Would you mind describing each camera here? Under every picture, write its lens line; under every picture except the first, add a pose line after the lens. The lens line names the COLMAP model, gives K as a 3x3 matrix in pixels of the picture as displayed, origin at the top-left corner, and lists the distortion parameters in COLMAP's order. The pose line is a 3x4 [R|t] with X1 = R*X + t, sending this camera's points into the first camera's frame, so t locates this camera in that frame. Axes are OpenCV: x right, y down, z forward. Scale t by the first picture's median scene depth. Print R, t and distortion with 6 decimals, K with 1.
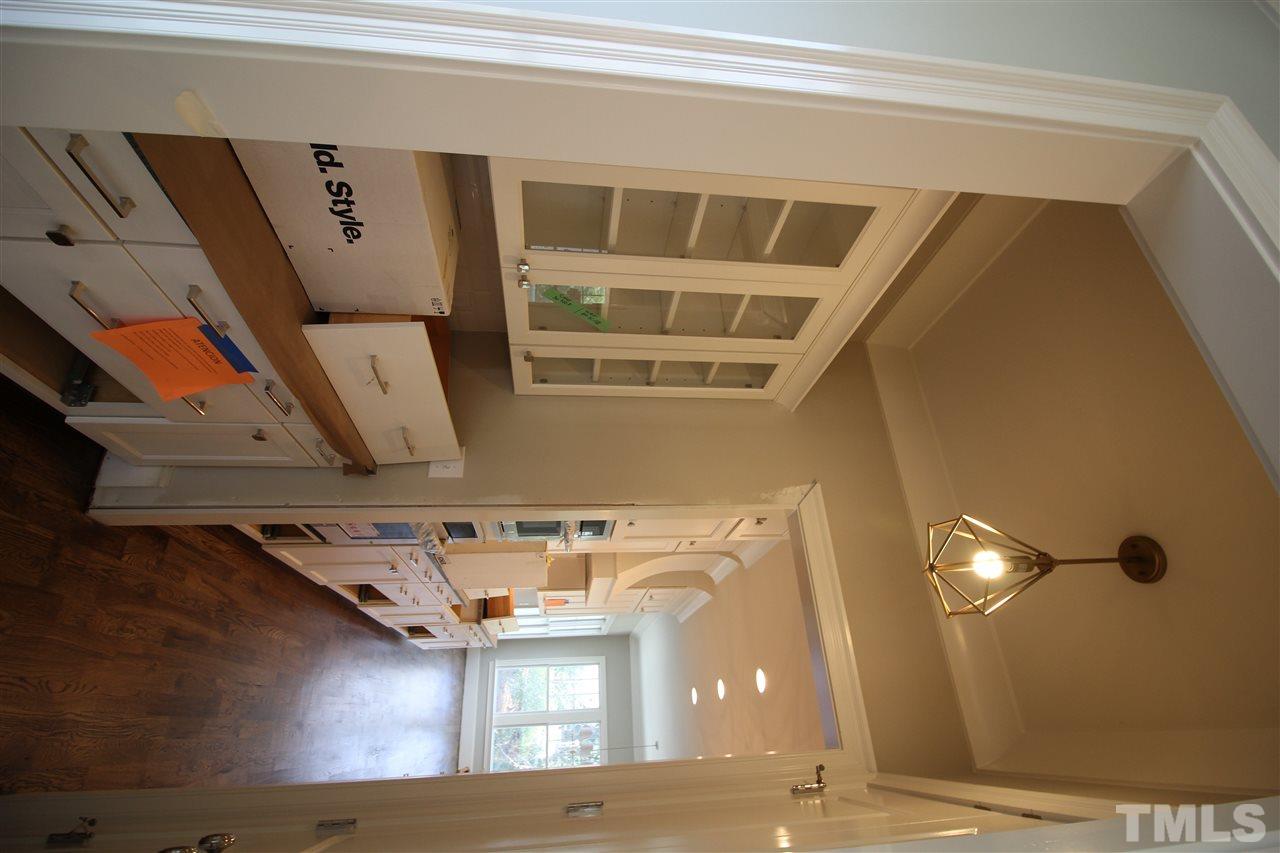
lens RADIAL K [[595.2, 0, 642.0], [0, 595.2, 422.2], [0, 0, 1]] dist [-0.009886, -0.003017]
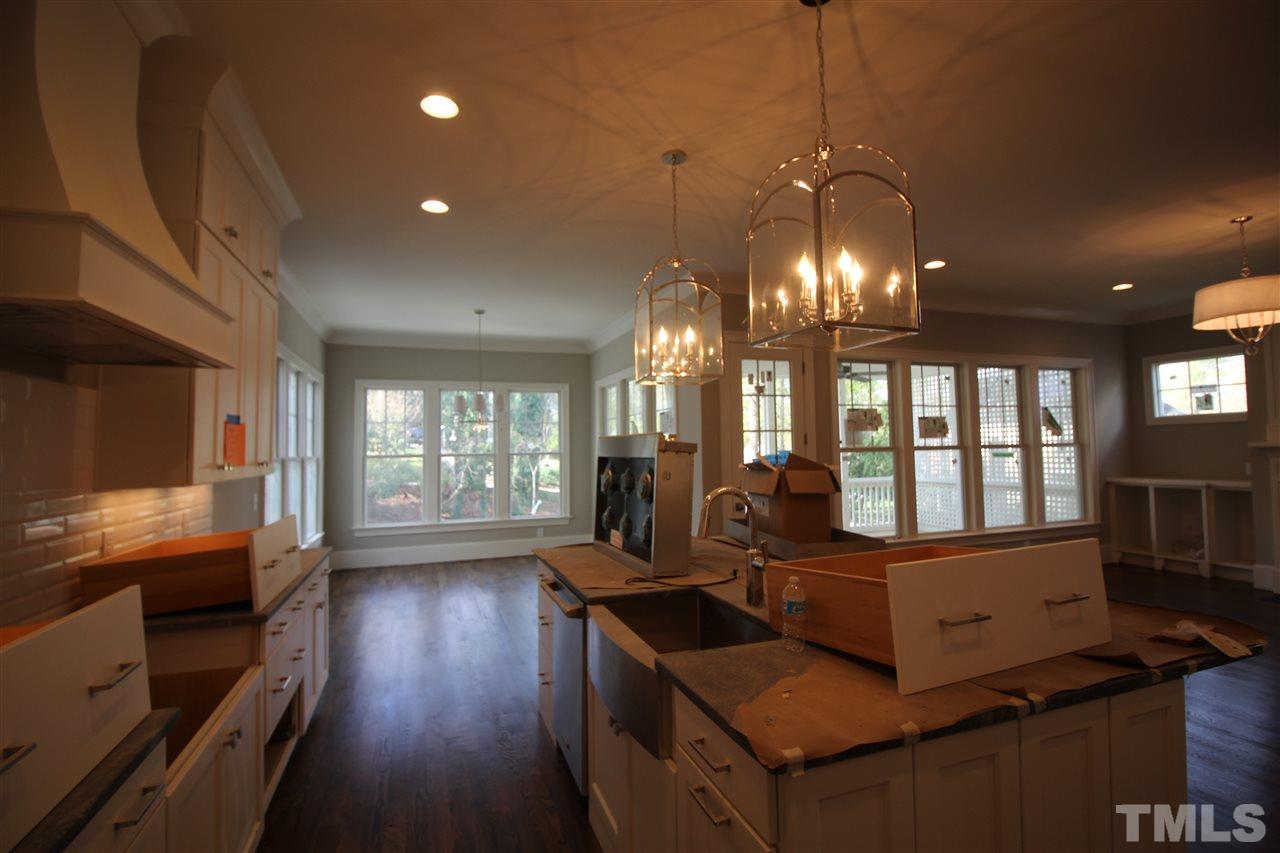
lens RADIAL K [[595.2, 0, 634.0], [0, 595.2, 418.5], [0, 0, 1]] dist [-0.009886, -0.003017]
pose [[0.082771, -0.995113, -0.053834, -0.047563], [0.684537, 0.017514, 0.728767, 0.110635], [-0.724263, -0.097172, 0.682642, 0.283709]]
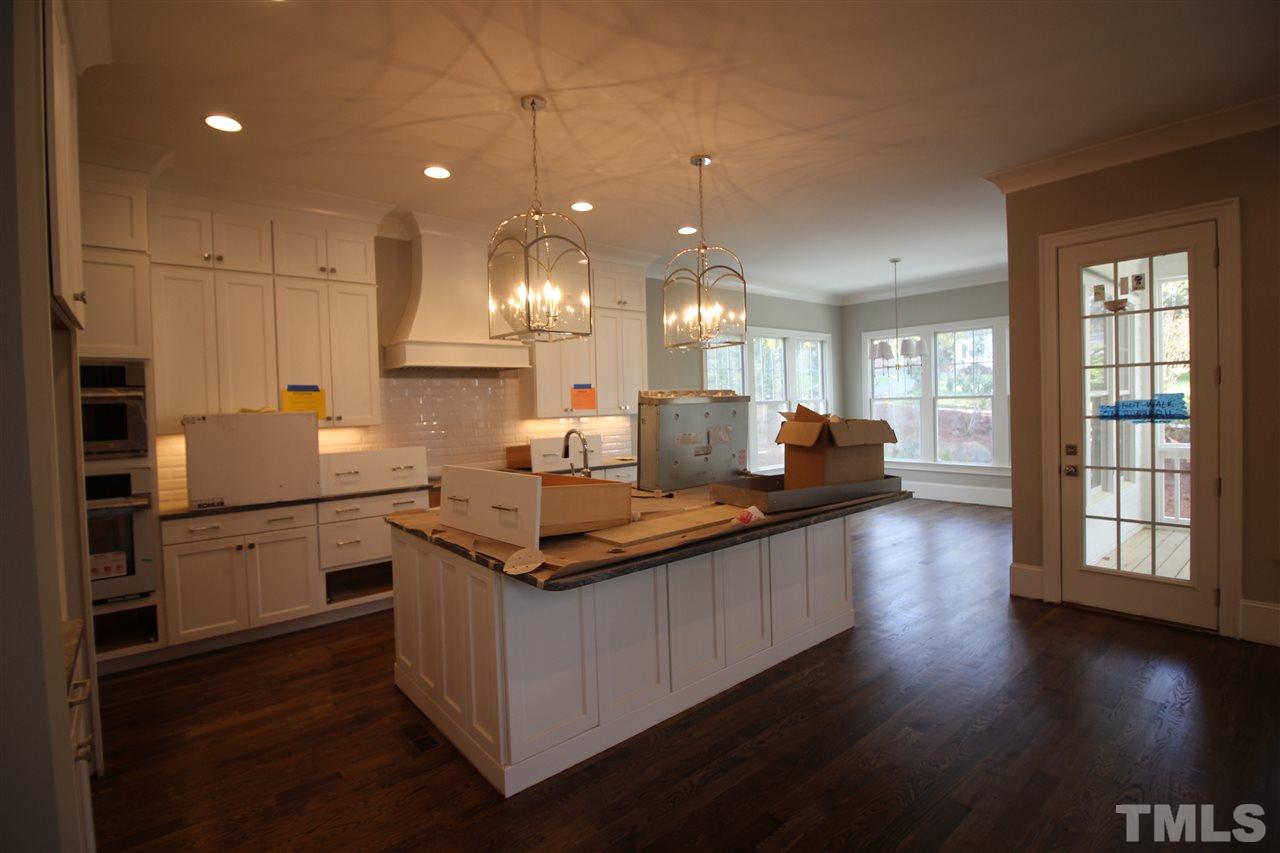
lens RADIAL K [[595.2, 0, 633.6], [0, 595.2, 422.6], [0, 0, 1]] dist [-0.009886, -0.003017]
pose [[-0.090518, -0.982849, -0.160669, -0.024973], [0.922102, -0.021768, -0.386334, 0.465120], [0.376210, -0.183124, 0.908257, 0.099240]]
